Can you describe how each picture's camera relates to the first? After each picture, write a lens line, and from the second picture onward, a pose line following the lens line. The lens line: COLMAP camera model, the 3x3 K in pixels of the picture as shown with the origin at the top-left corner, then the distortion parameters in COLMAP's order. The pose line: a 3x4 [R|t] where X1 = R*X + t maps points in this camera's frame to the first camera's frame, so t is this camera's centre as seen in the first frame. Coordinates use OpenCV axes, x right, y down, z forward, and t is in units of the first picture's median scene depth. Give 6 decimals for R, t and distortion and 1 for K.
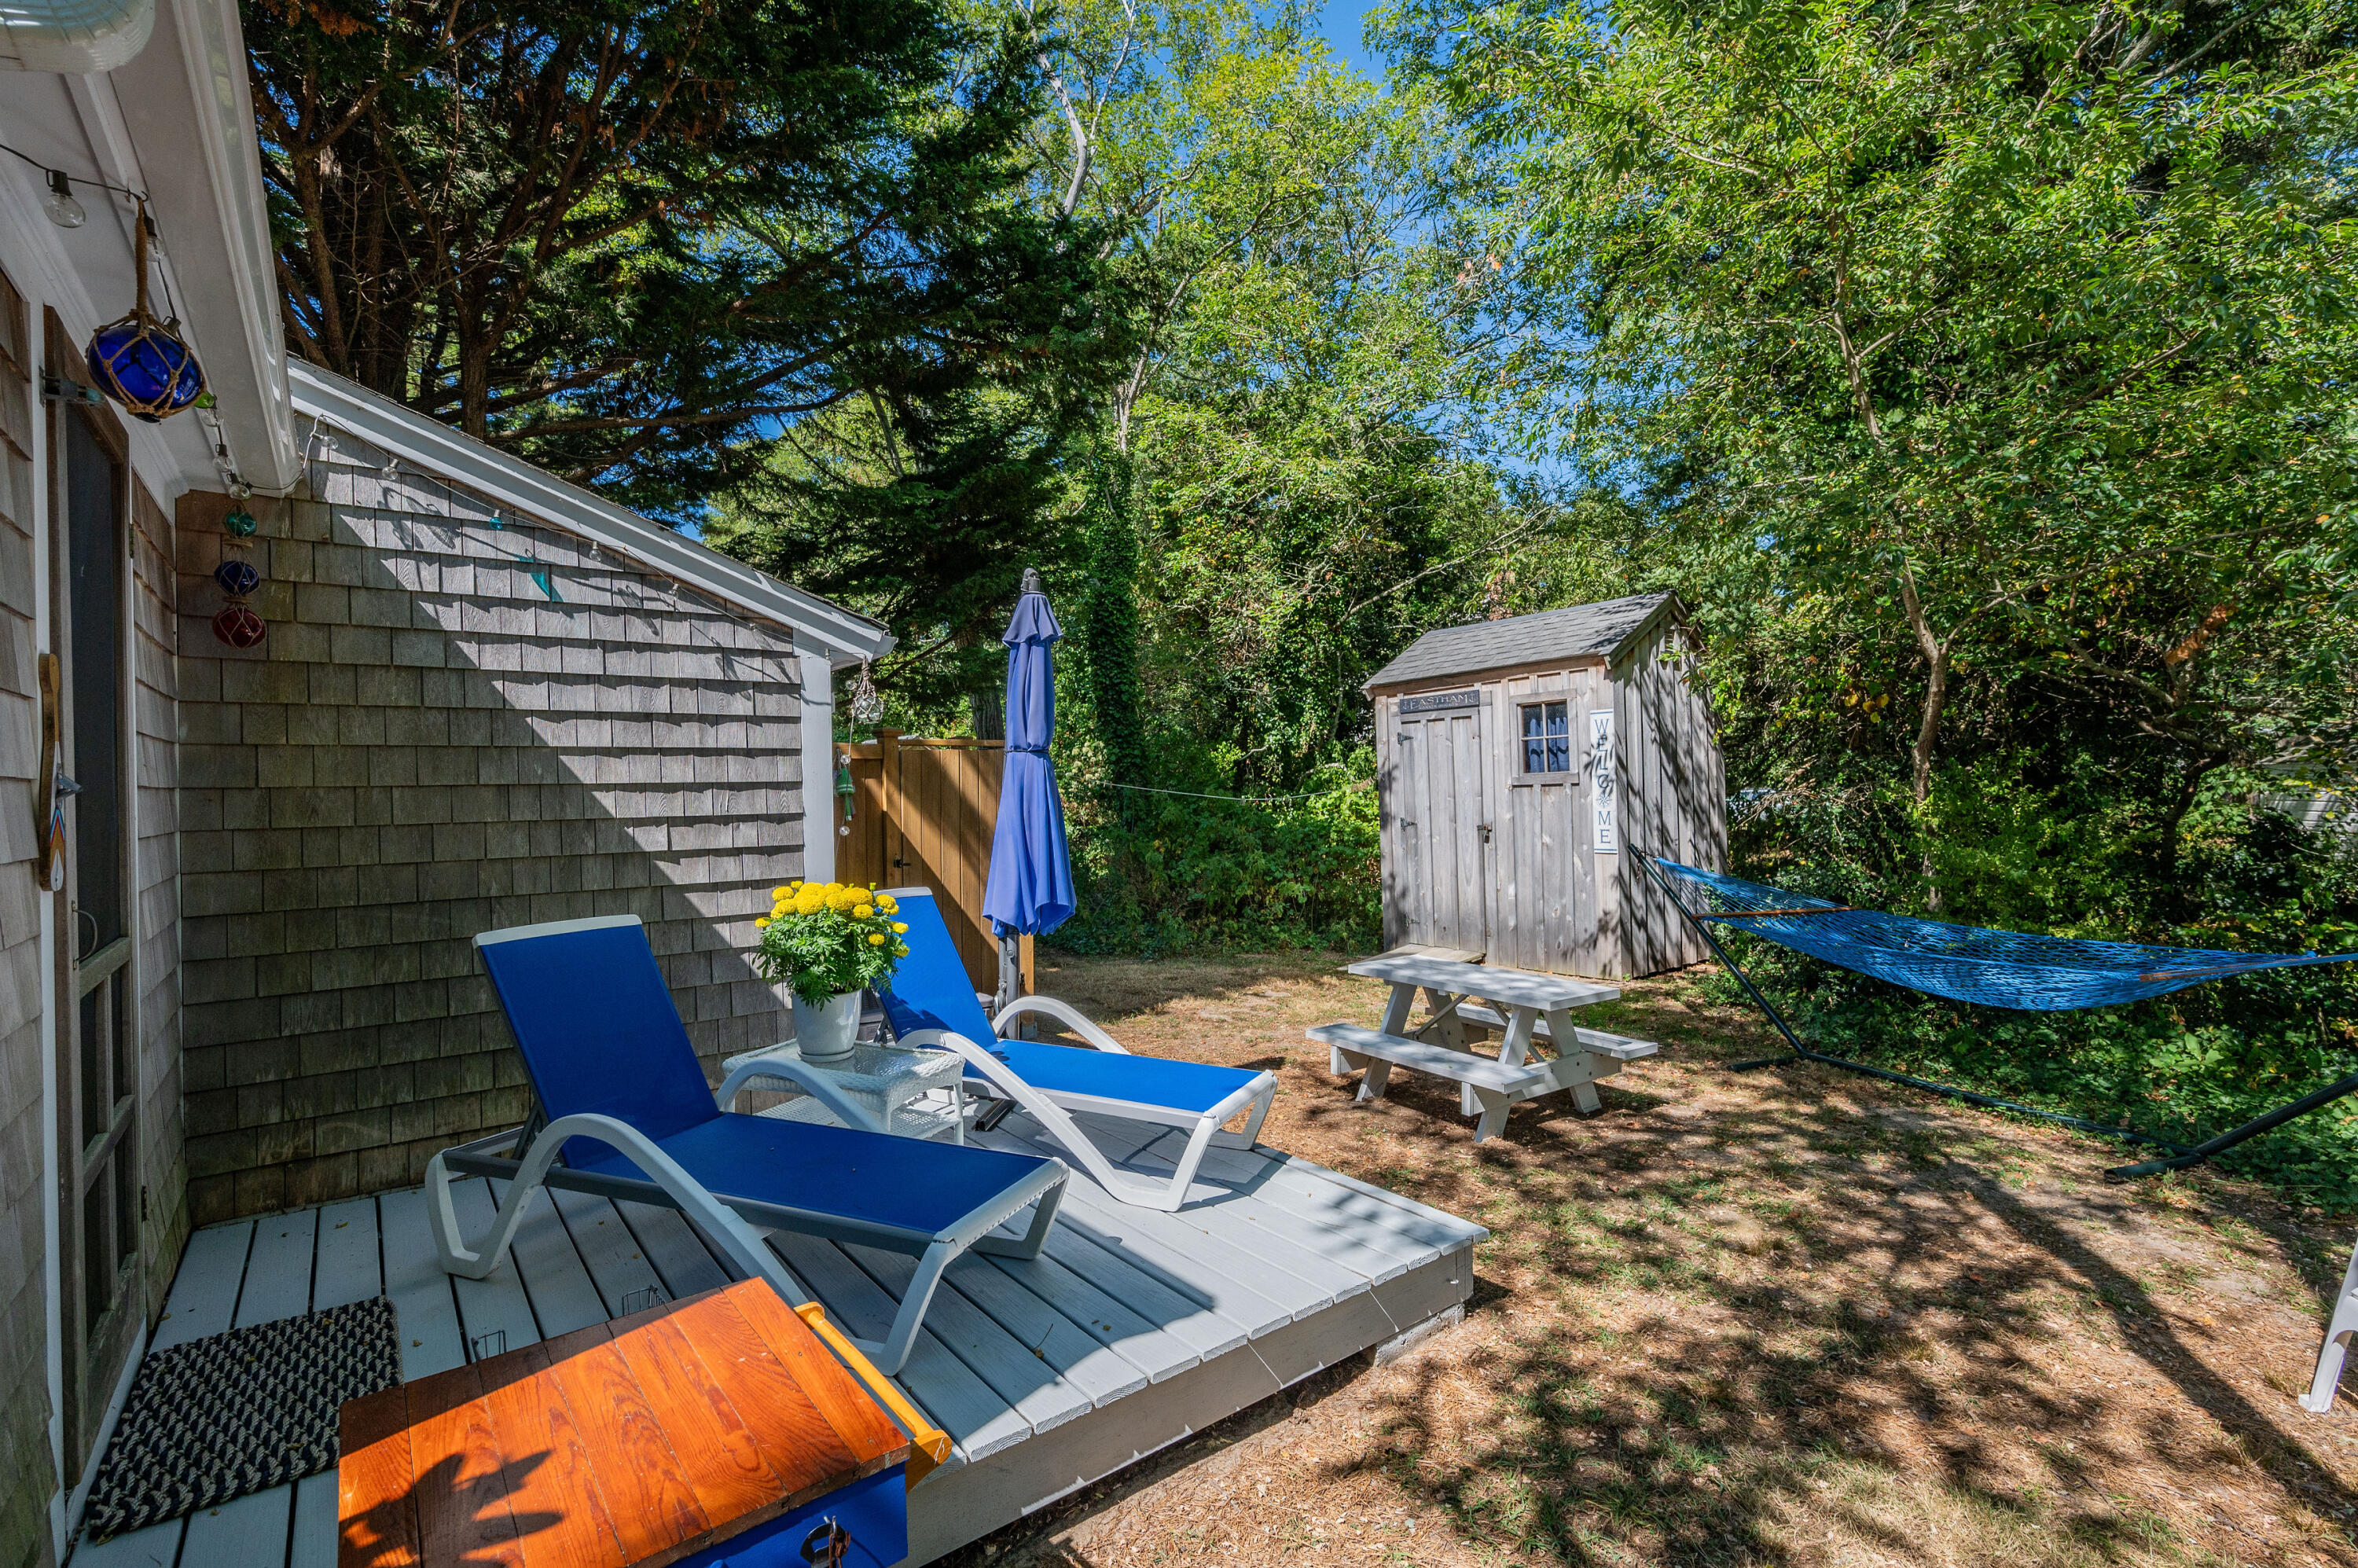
lens RADIAL K [[1037.9, 0, 1170.1], [0, 1037.9, 785.0], [0, 0, 1]] dist [-0.000774, 0.000217]
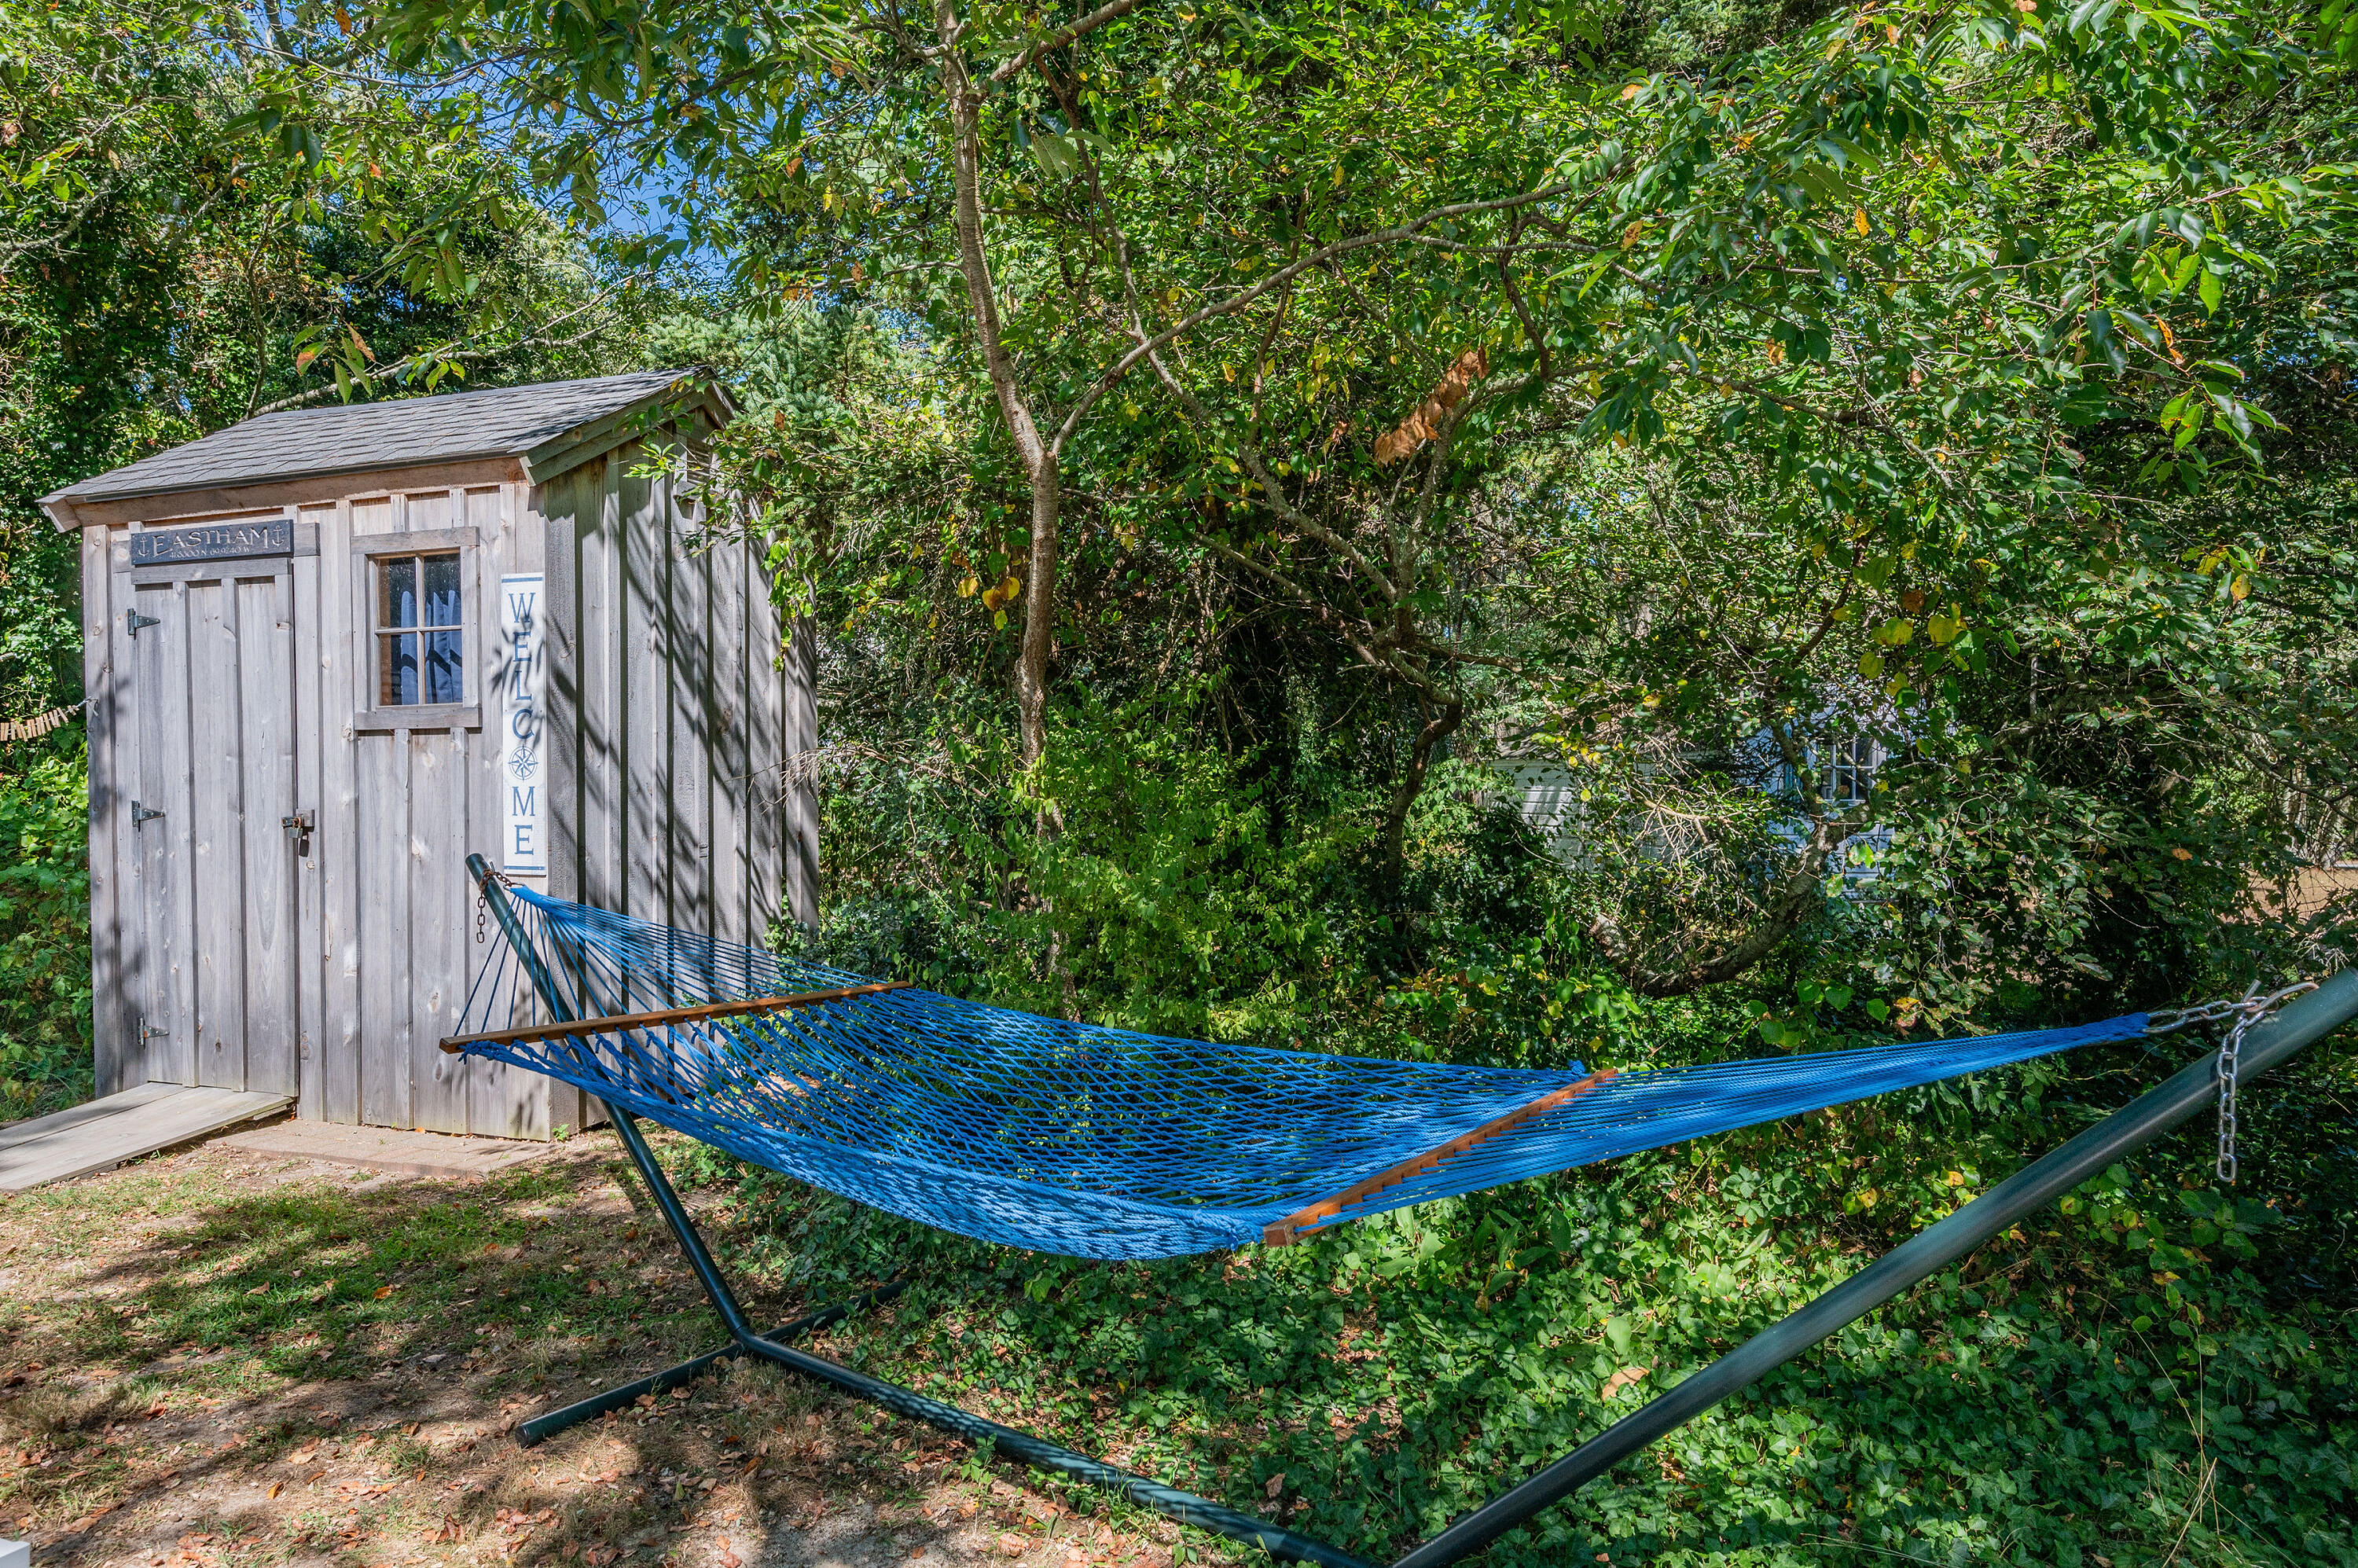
lens RADIAL K [[1392.3, 0, 1179.0], [0, 1392.3, 784.0], [0, 0, 1]] dist [-0.000875, -0.000262]
pose [[0.826371, 0.022001, 0.562696, 0.539311], [-0.023044, 0.999721, -0.005245, 0.035900], [-0.562654, -0.008633, 0.826647, 0.531423]]
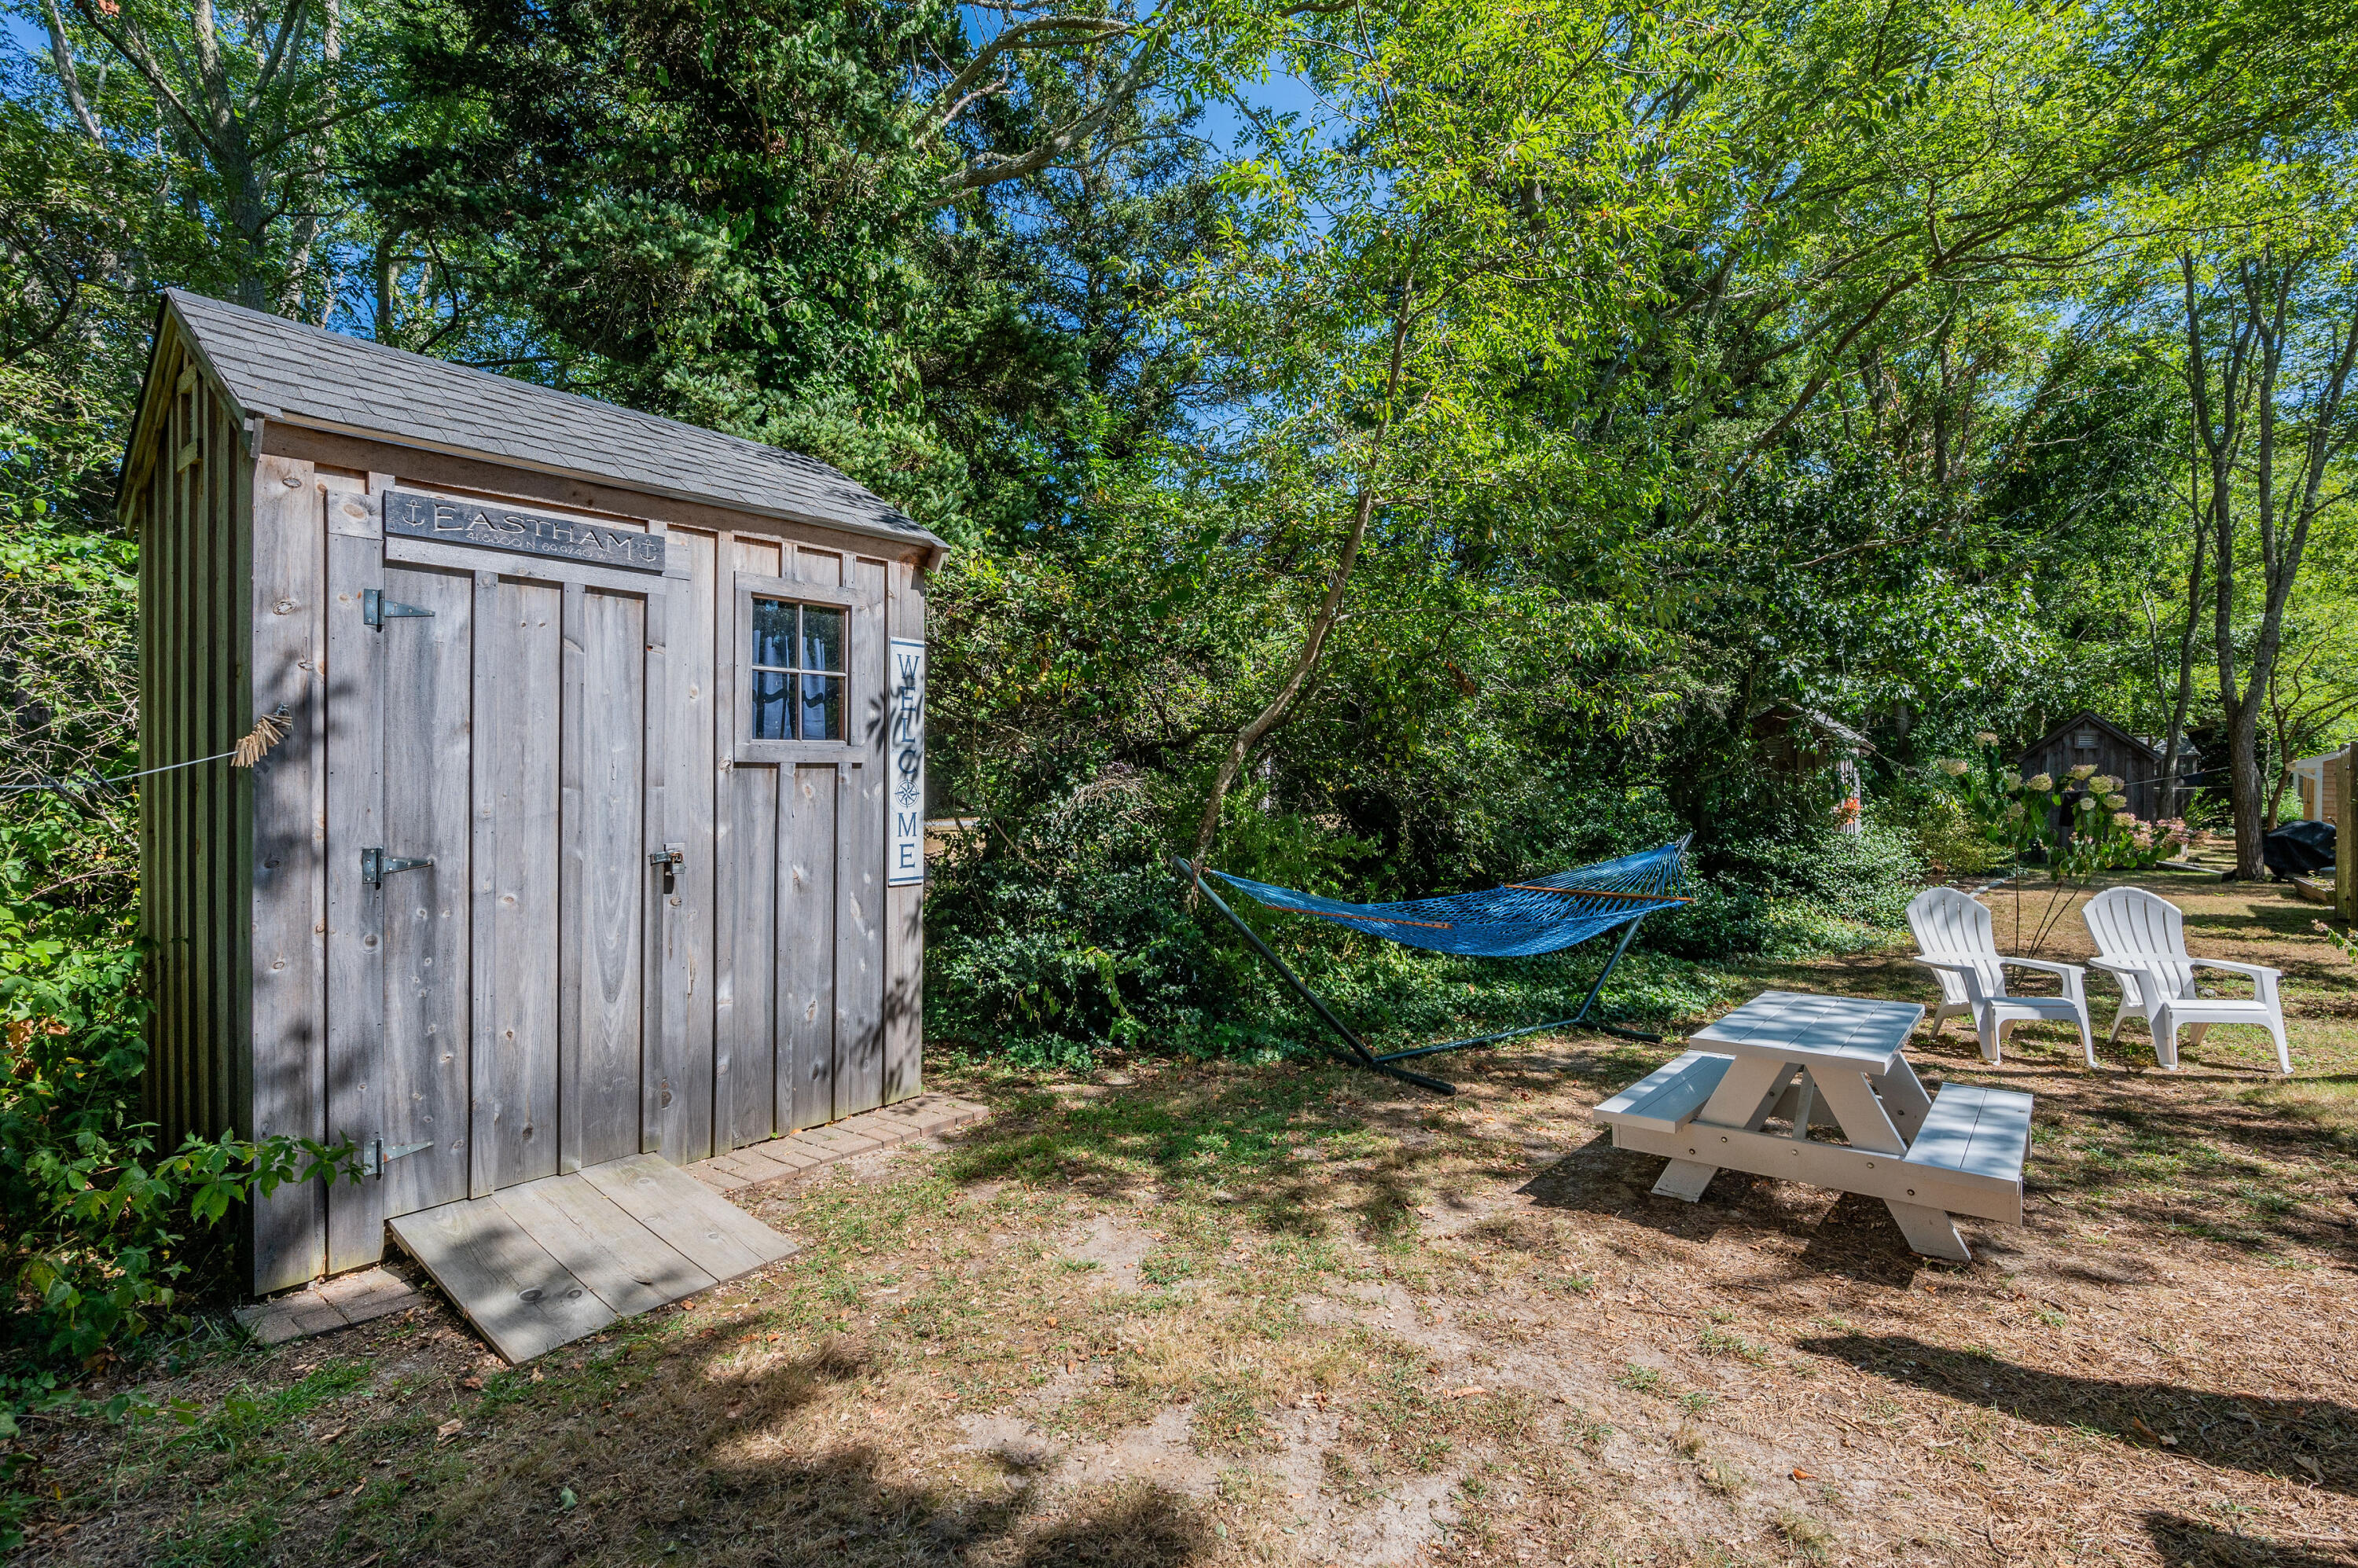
lens RADIAL K [[1072.3, 0, 1200.8], [0, 1072.3, 788.6], [0, 0, 1]] dist [-0.000258, -0.000168]
pose [[-0.242966, 0.012402, 0.969955, -0.363514], [-0.002472, 0.999907, -0.013404, 0.034054], [-0.970032, -0.005654, -0.242913, 1.729530]]
